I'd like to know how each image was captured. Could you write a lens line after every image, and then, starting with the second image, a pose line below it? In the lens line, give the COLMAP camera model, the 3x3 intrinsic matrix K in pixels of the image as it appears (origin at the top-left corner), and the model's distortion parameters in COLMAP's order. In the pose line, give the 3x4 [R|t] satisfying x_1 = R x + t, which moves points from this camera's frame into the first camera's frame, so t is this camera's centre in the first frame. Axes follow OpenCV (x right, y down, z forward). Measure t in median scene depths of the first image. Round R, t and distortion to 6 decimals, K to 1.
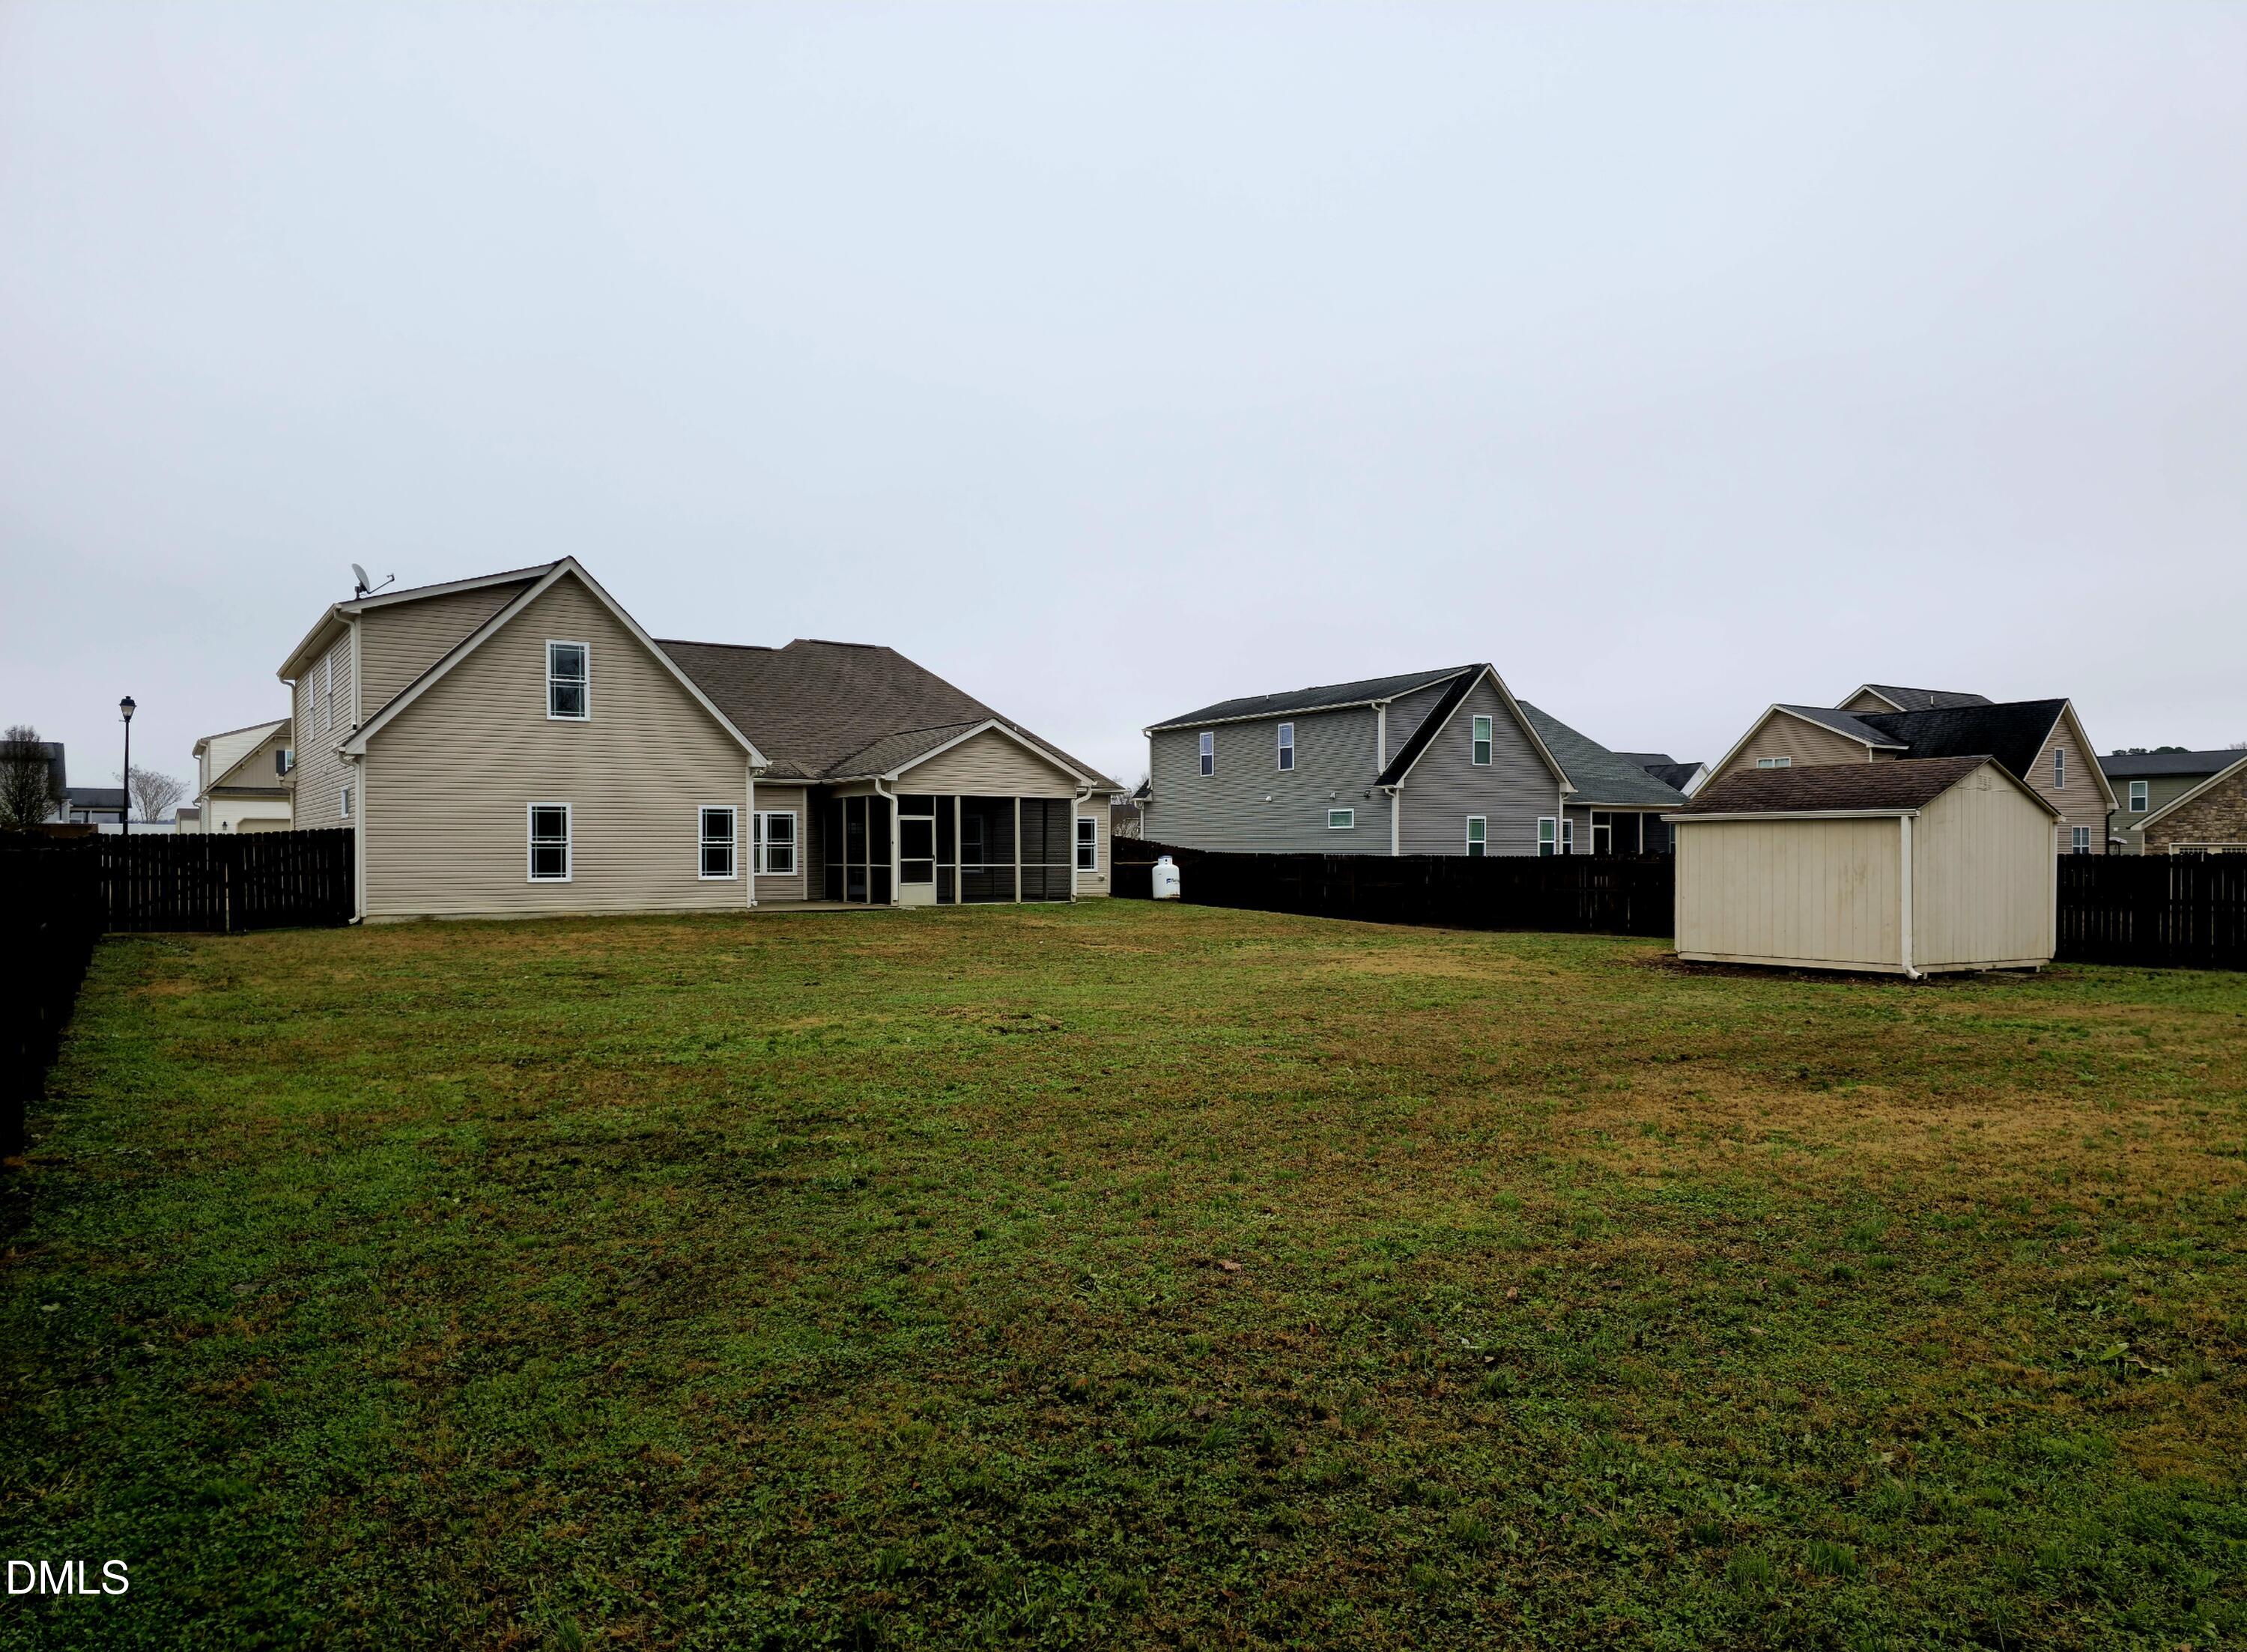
lens RADIAL K [[1520.1, 0, 1204.6], [0, 1520.1, 878.2], [0, 0, 1]] dist [0.000871, -0.000825]
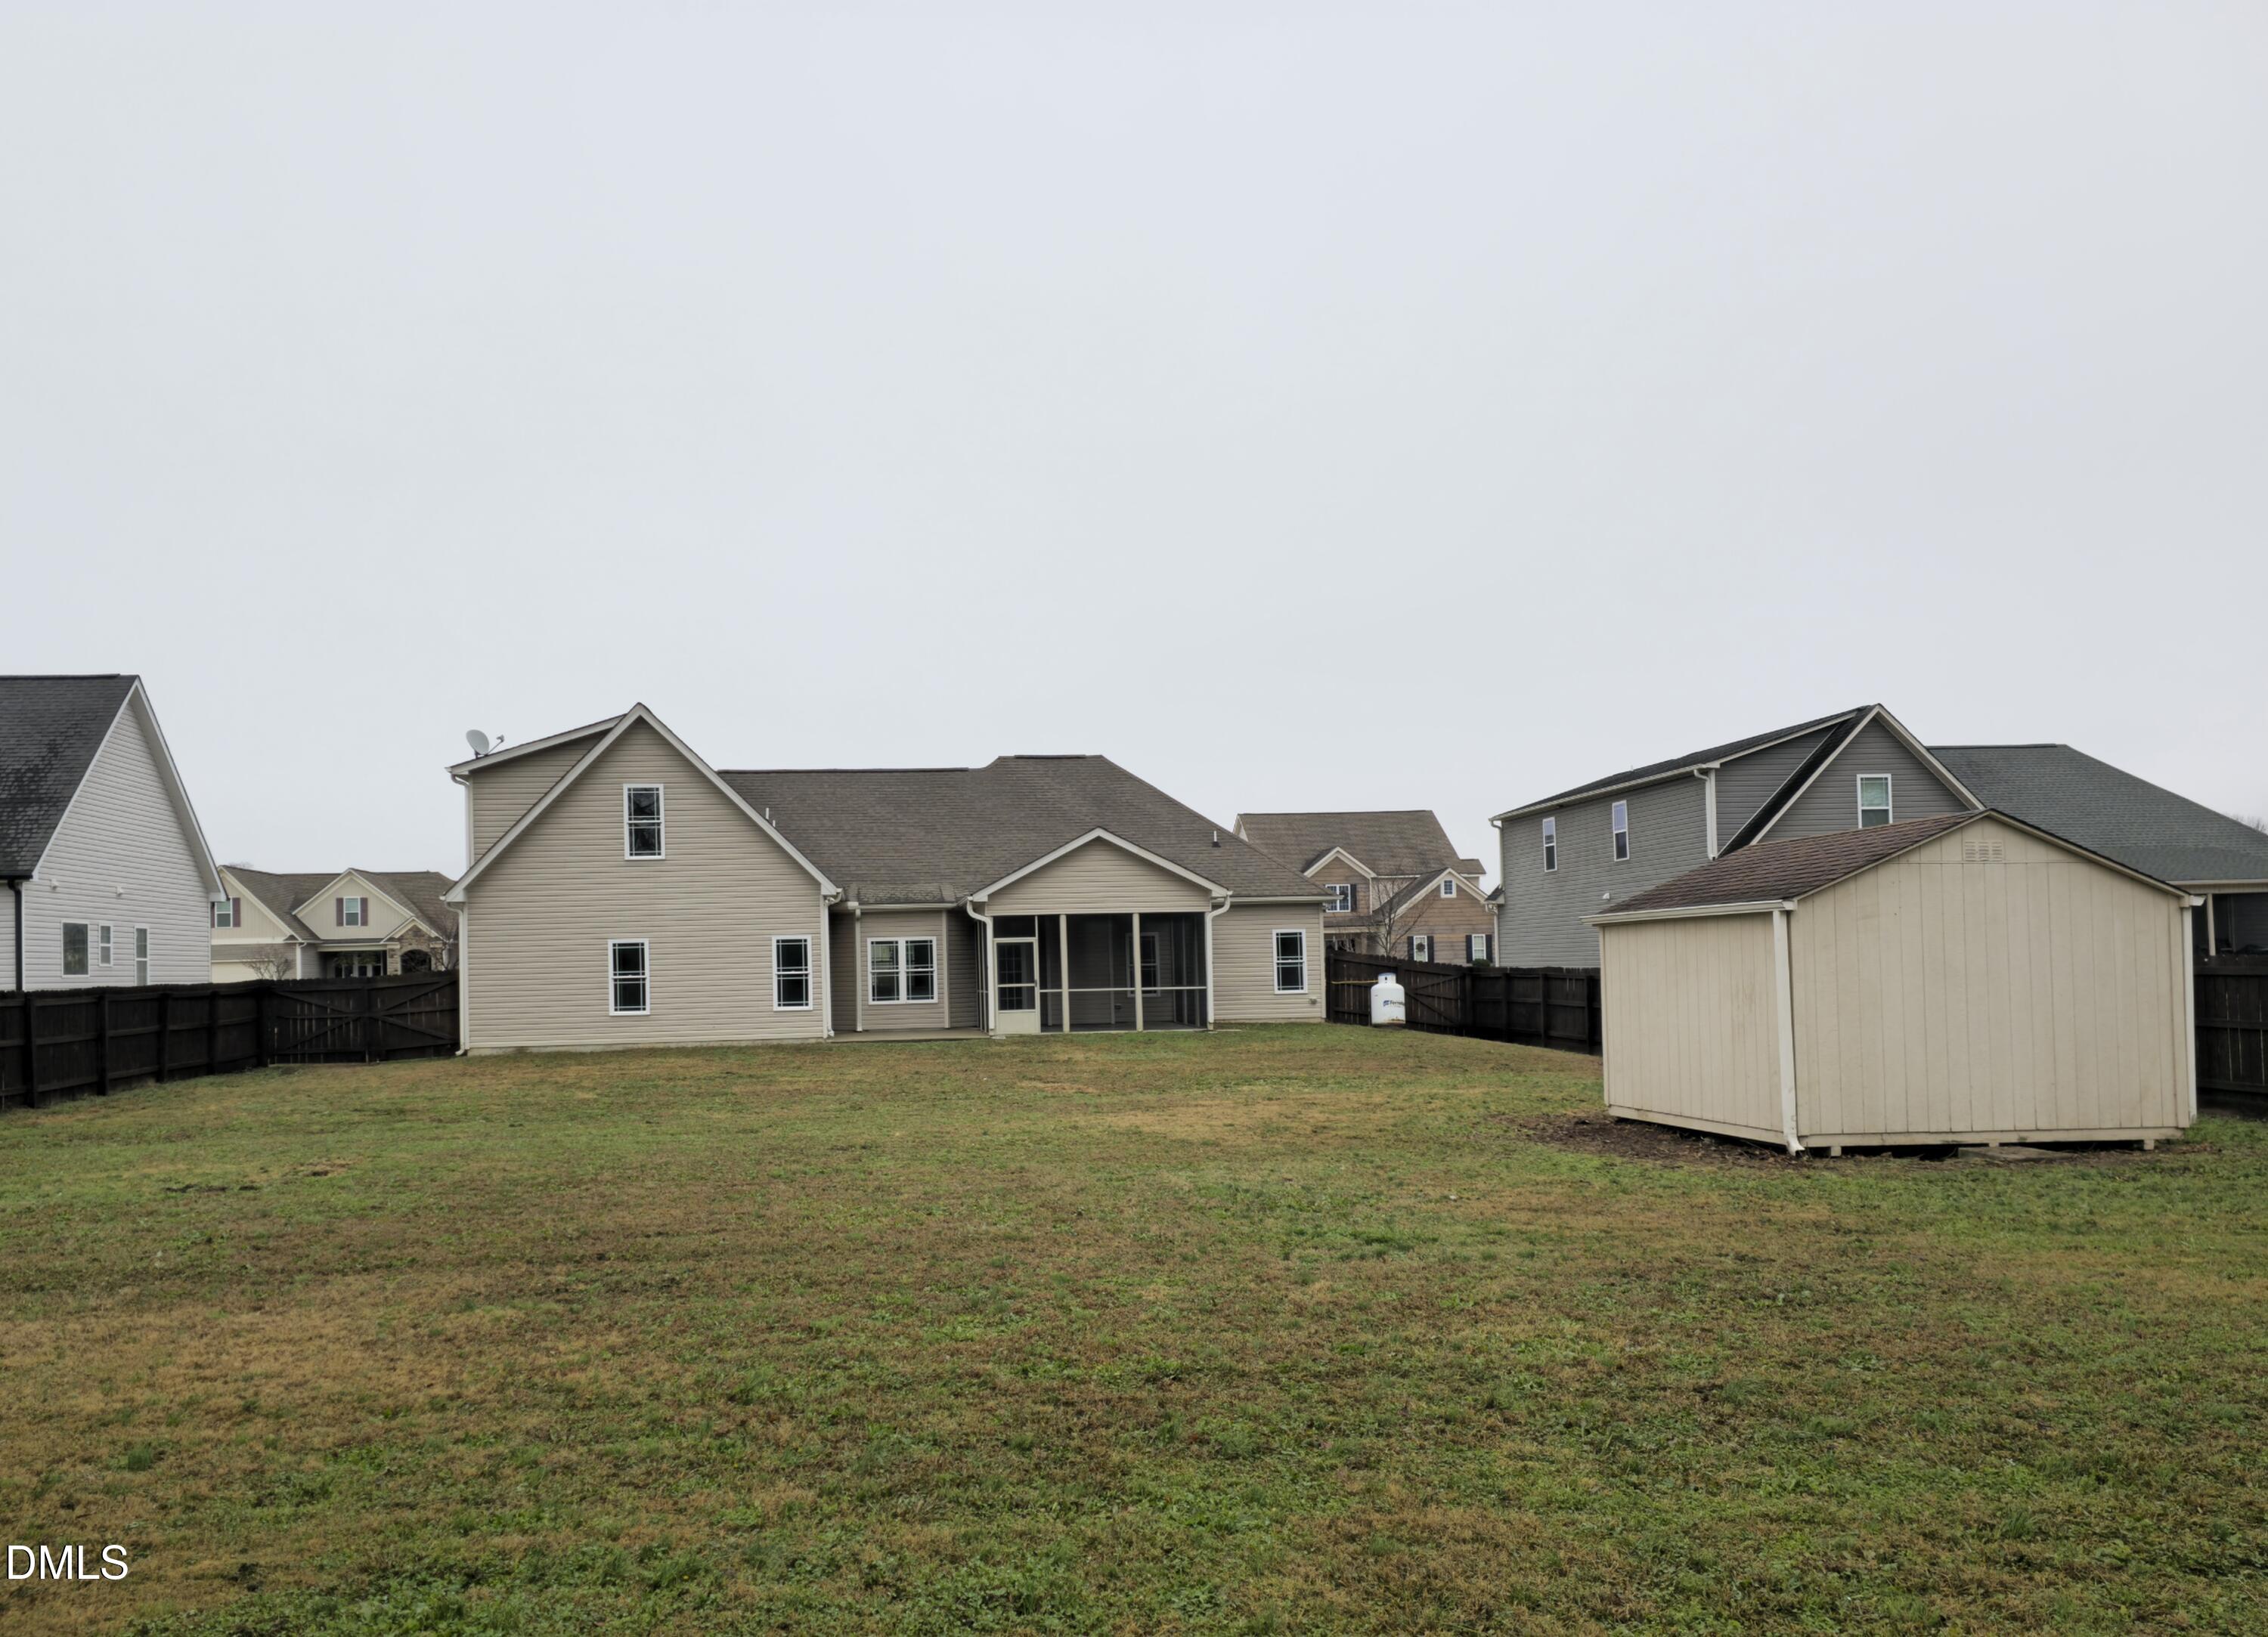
lens RADIAL K [[1670.0, 0, 1045.8], [0, 1670.0, 949.7], [0, 0, 1]] dist [0.046069, -0.000770]
pose [[0.873275, -0.027612, -0.486444, 0.326786], [0.015608, 0.999466, -0.028713, -0.004260], [0.486977, 0.017482, 0.873240, 0.114898]]
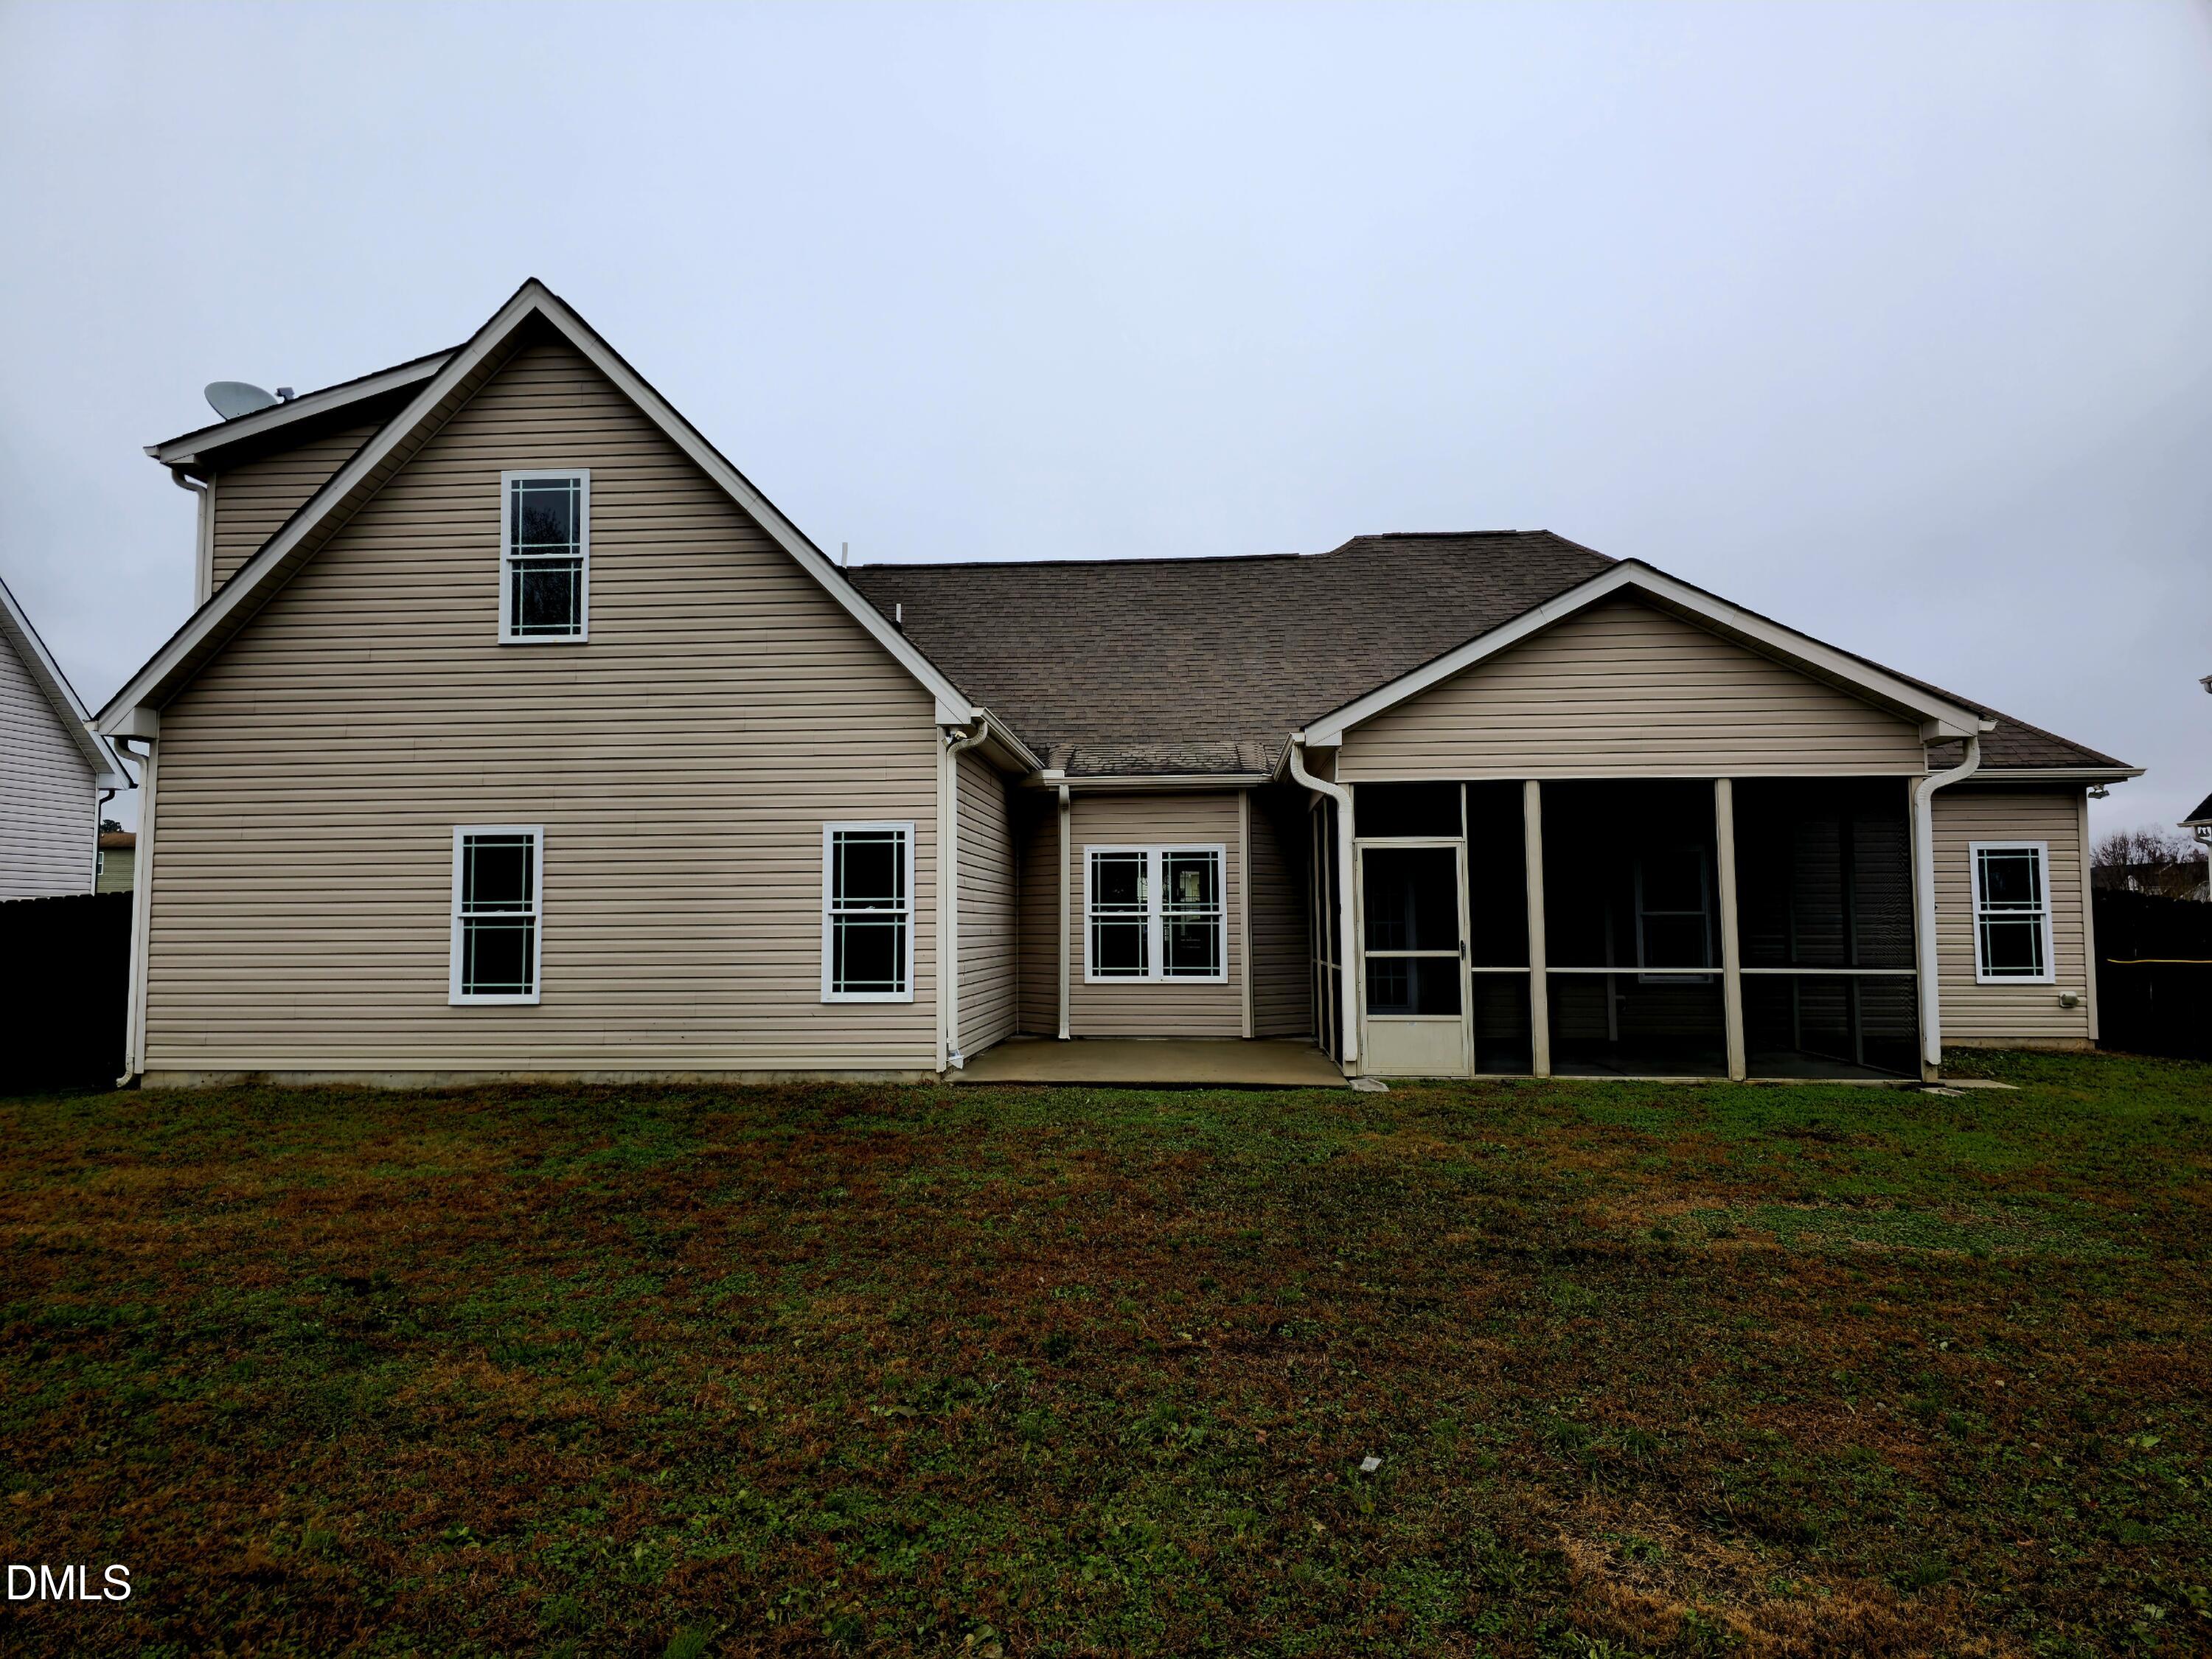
lens RADIAL K [[1472.2, 0, 1073.0], [0, 1472.2, 821.9], [0, 0, 1]] dist [0.093813, -0.116917]
pose [[0.761097, -0.050479, -0.646671, -0.013791], [-0.007956, 0.996166, -0.087123, -0.012033], [0.648589, 0.071454, 0.757777, 0.667052]]
